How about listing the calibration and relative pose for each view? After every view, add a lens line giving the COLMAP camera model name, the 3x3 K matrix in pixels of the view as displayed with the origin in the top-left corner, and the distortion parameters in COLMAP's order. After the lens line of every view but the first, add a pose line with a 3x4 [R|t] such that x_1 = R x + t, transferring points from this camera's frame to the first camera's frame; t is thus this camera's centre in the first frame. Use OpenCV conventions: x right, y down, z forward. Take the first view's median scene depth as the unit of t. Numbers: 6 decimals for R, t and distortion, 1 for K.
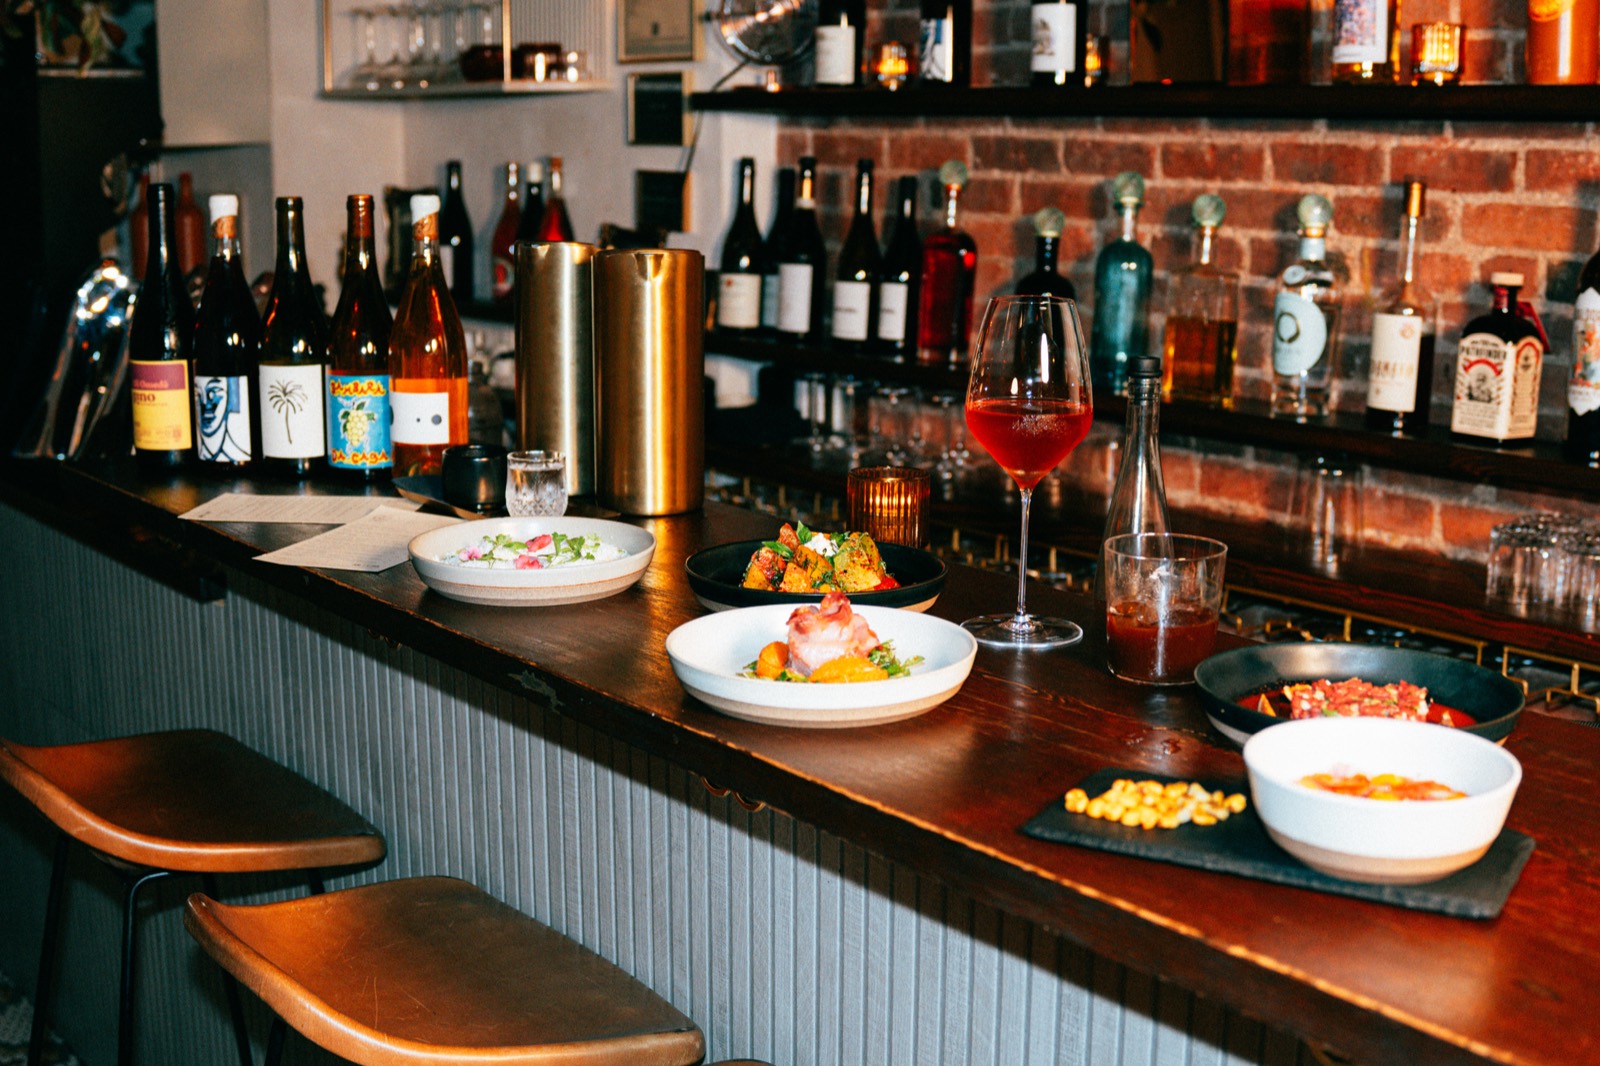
lens RADIAL K [[1925.2, 0, 768.2], [0, 1925.2, 534.5], [0, 0, 1]] dist [-0.189907, 0.178605]
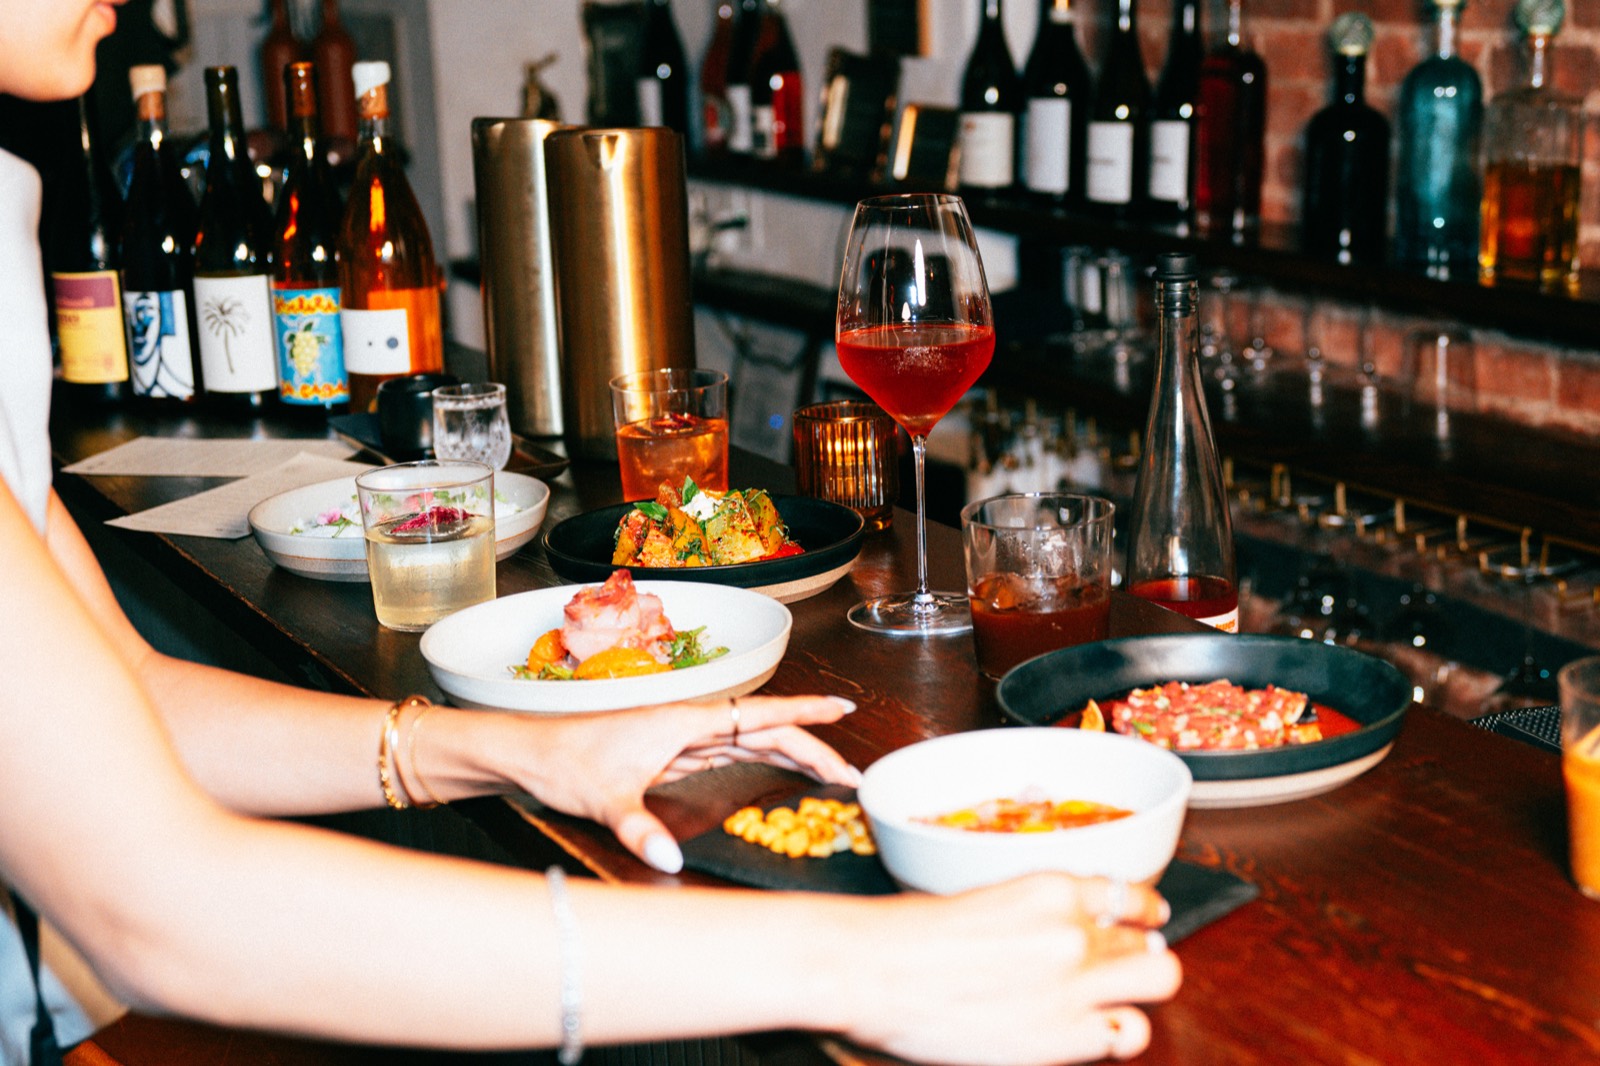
lens RADIAL K [[2722.7, 0, 800.0], [0, 2722.7, 533.0], [0, 0, 1]] dist [-0.005899, 0.093220]
pose [[0.979268, -0.005714, -0.202486, 0.217611], [0.012515, 0.999399, 0.032319, -0.014443], [0.202180, -0.034183, 0.978752, -0.086720]]
